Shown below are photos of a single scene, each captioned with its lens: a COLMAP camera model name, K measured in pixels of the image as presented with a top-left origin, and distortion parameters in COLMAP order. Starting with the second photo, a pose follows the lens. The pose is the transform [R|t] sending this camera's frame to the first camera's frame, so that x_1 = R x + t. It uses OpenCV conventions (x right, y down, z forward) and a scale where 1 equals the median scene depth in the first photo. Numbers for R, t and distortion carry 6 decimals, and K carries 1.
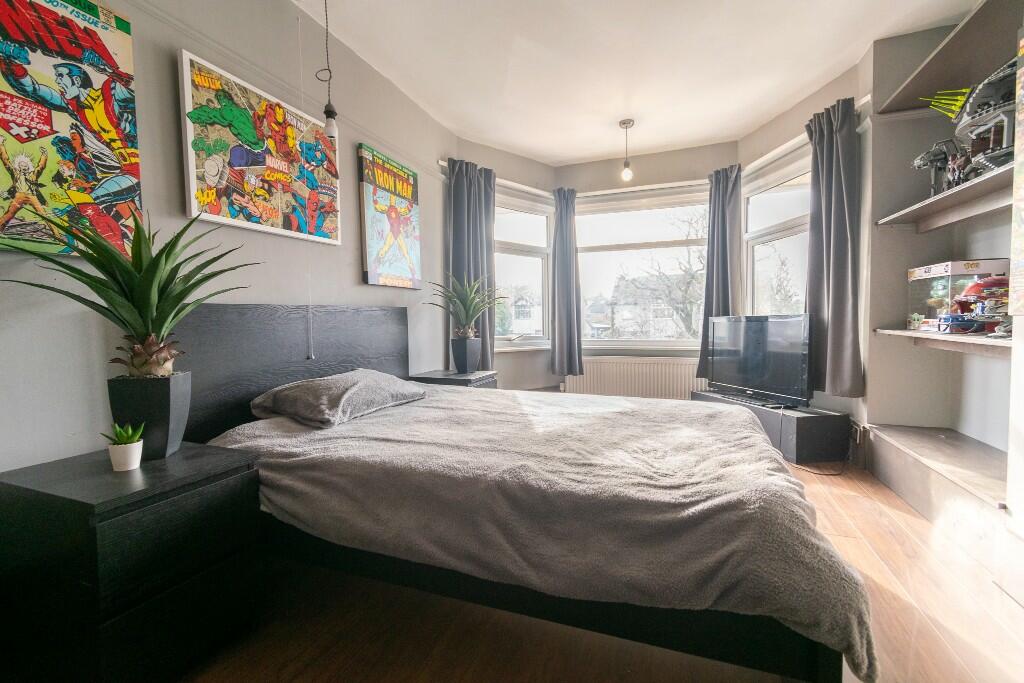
lens RADIAL K [[452.3, 0, 512.7], [0, 452.3, 338.0], [0, 0, 1]] dist [0.005907, -0.000730]
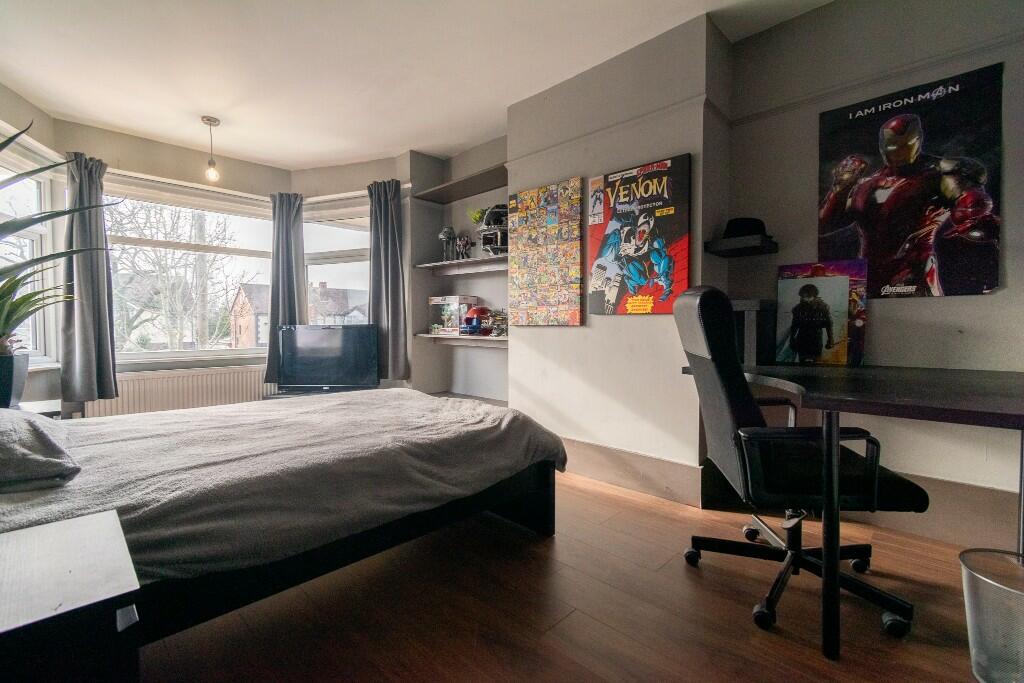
lens RADIAL K [[452.3, 0, 512.0], [0, 452.3, 339.0], [0, 0, 1]] dist [0.005907, -0.000730]
pose [[0.398188, -0.017978, 0.917128, -0.457608], [0.037719, 0.999283, 0.003212, 0.004710], [-0.916528, 0.033314, 0.398581, 0.071834]]
